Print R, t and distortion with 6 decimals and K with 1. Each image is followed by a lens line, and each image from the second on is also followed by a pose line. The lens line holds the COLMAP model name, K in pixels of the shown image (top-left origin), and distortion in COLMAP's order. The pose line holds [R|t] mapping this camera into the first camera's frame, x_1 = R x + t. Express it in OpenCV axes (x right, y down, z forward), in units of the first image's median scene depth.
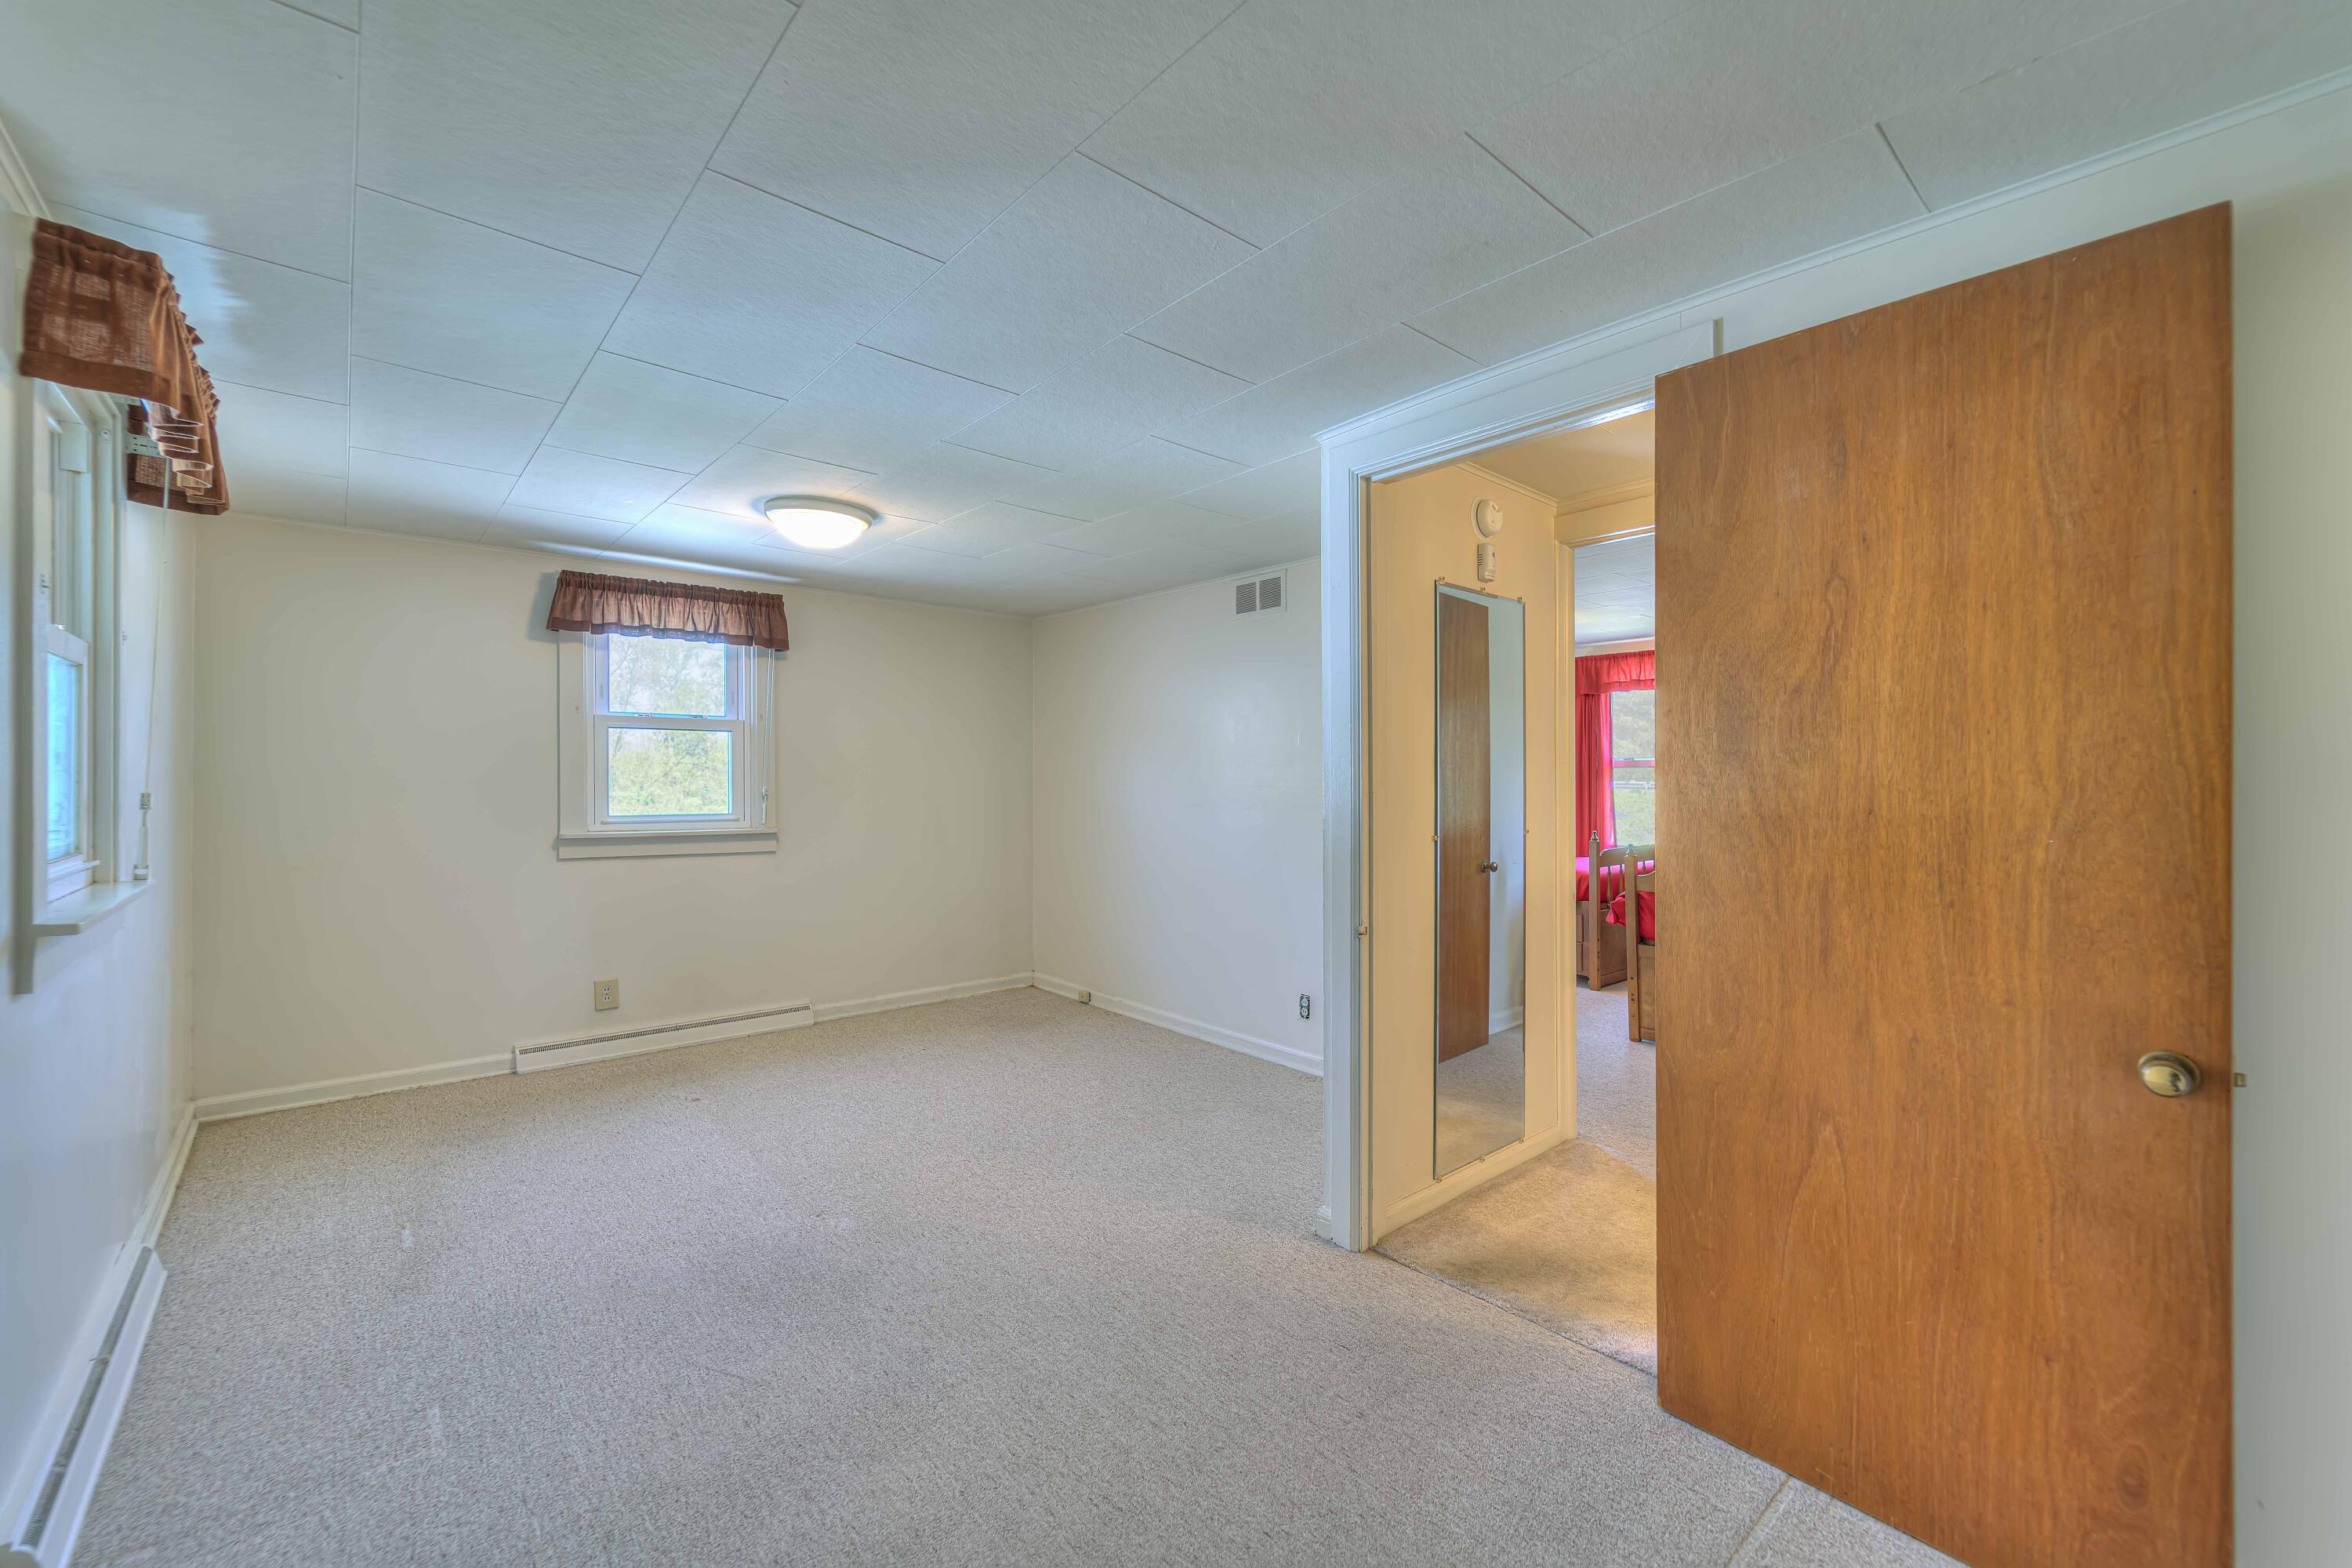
lens RADIAL K [[959.5, 0, 1171.5], [0, 959.5, 787.0], [0, 0, 1]] dist [-0.000638, 0.000312]
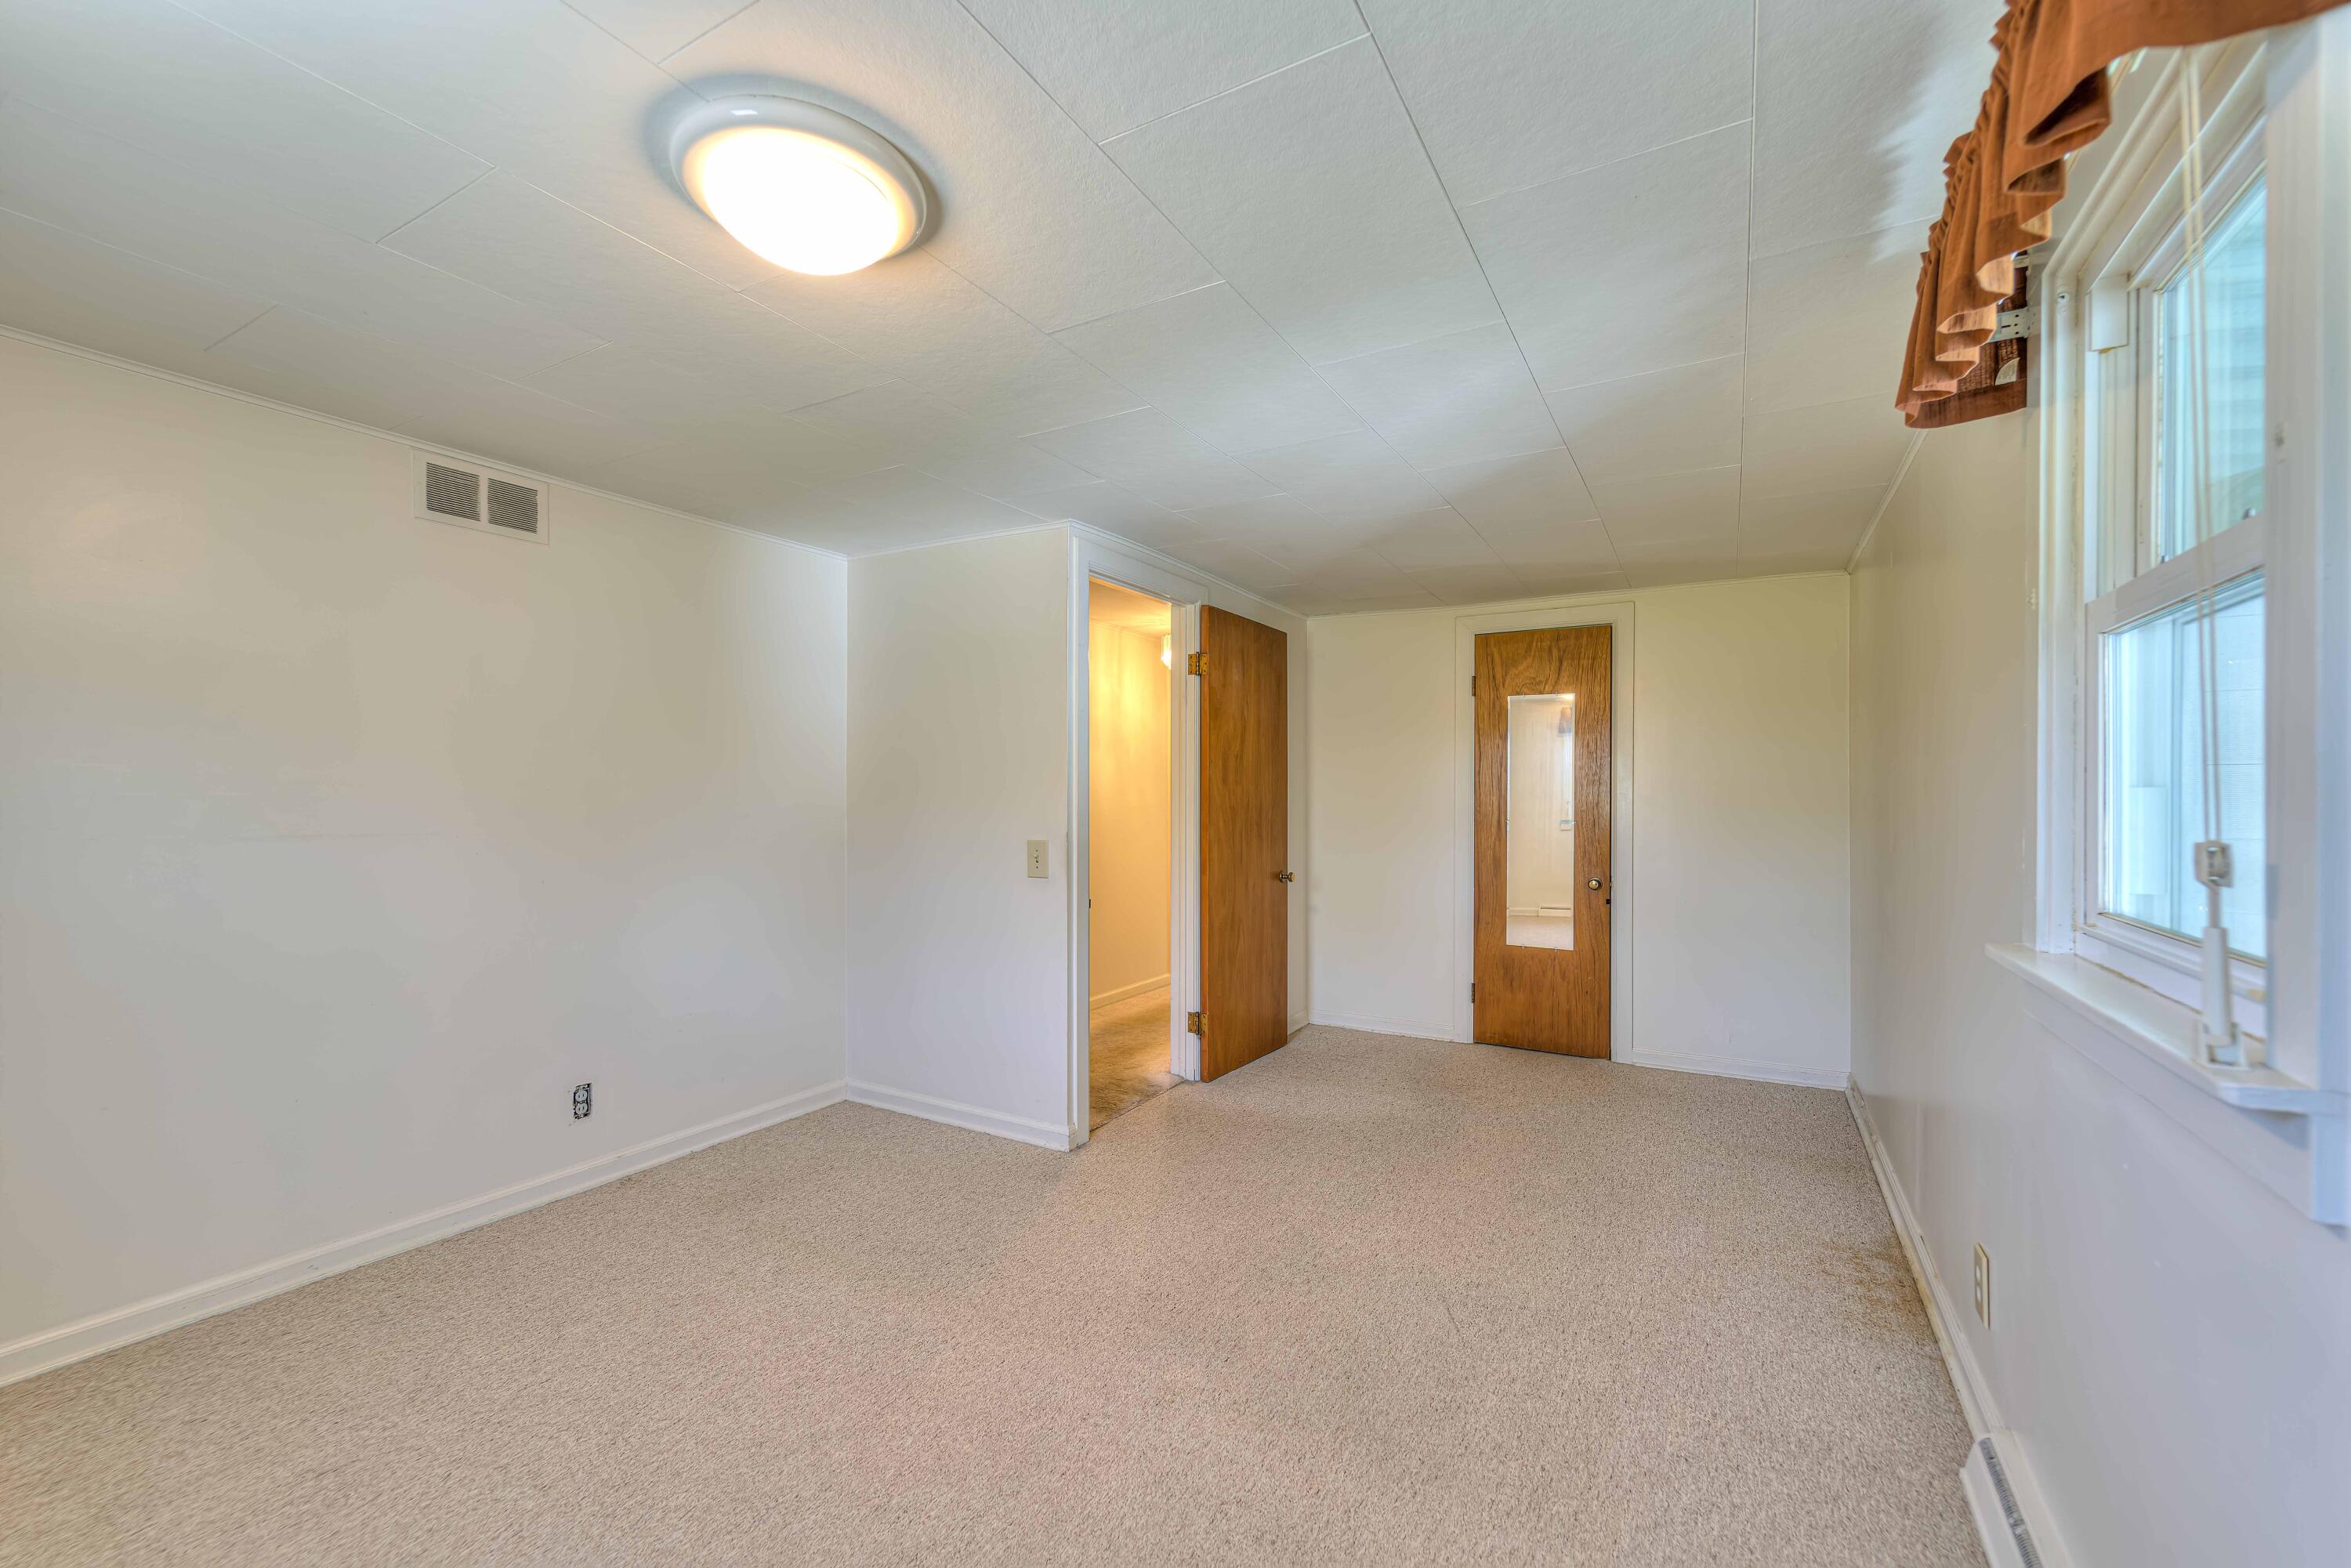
lens RADIAL K [[959.1, 0, 1171.0], [0, 959.1, 787.0], [0, 0, 1]] dist [-0.000638, 0.000312]
pose [[-0.320383, -0.001619, 0.947287, -0.723575], [-0.000528, 0.999999, 0.001531, -0.010489], [-0.947288, -0.000009, -0.320383, 0.848442]]
